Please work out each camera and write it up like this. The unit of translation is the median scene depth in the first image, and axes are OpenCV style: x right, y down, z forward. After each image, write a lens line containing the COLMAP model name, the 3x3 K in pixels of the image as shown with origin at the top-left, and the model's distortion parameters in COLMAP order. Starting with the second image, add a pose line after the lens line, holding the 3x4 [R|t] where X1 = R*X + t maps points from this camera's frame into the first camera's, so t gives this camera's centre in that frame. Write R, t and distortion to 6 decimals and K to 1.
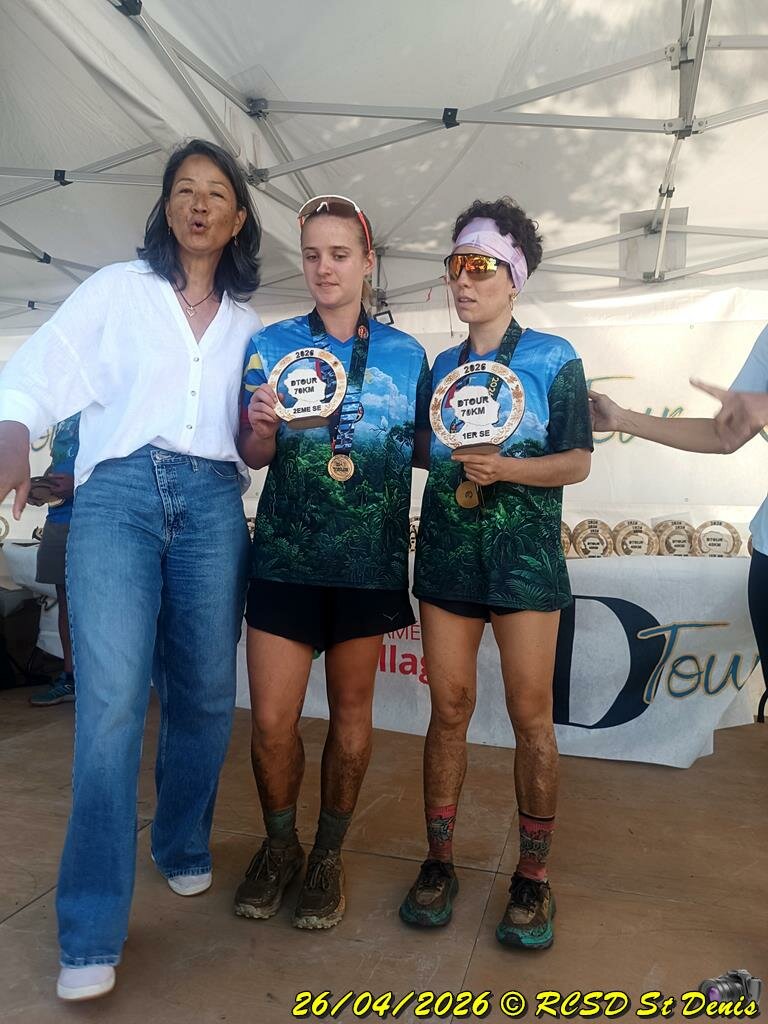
lens RADIAL K [[739.8, 0, 381.2], [0, 739.8, 512.8], [0, 0, 1]] dist [0.000984, 0.004257]
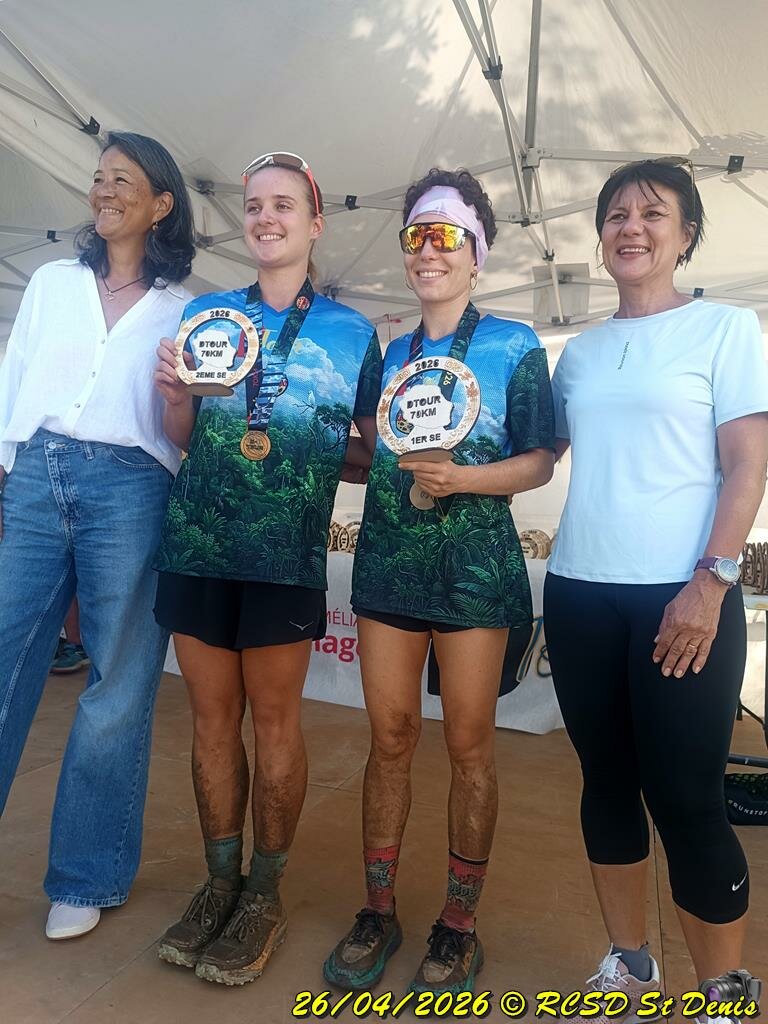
lens RADIAL K [[741.2, 0, 384.0], [0, 741.2, 512.0], [0, 0, 1]] dist [0.005897, -0.001170]
pose [[0.998911, 0.029907, -0.035810, 0.158577], [-0.030287, 0.999490, -0.010114, 0.000969], [0.035489, 0.011188, 0.999307, -0.189715]]
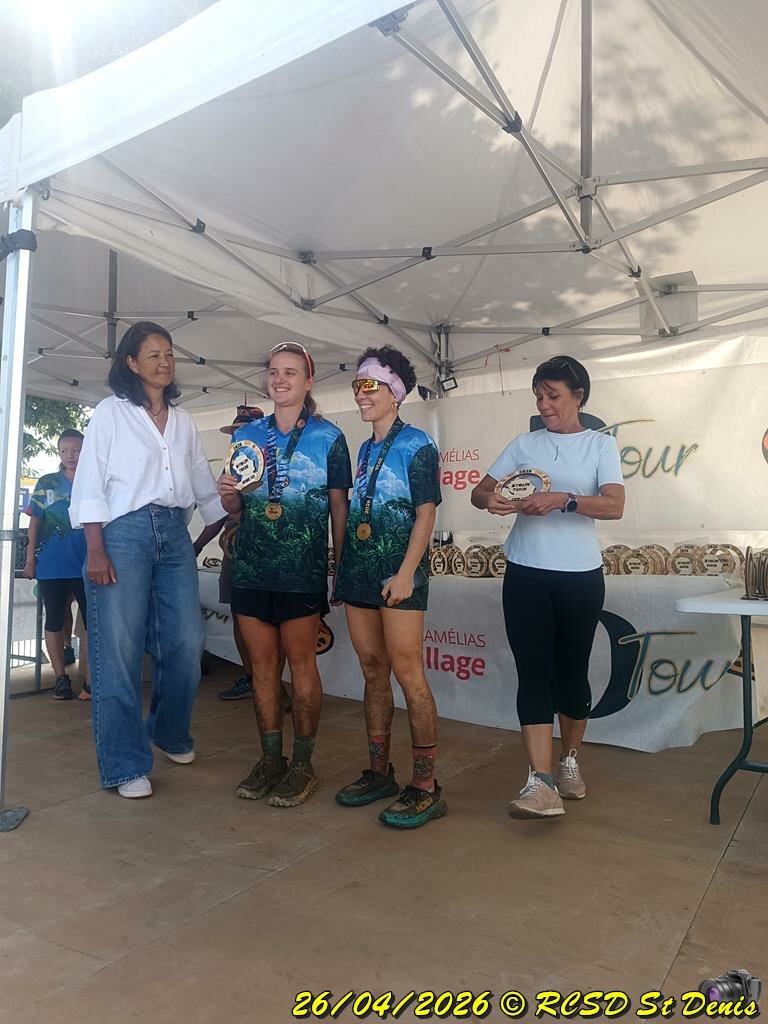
lens RADIAL K [[739.8, 0, 381.2], [0, 739.8, 512.8], [0, 0, 1]] dist [0.000984, 0.004257]
pose [[0.956446, -0.029209, -0.290445, 0.298682], [0.017564, 0.998937, -0.042620, 0.001476], [0.291381, 0.035662, 0.955942, -0.239201]]
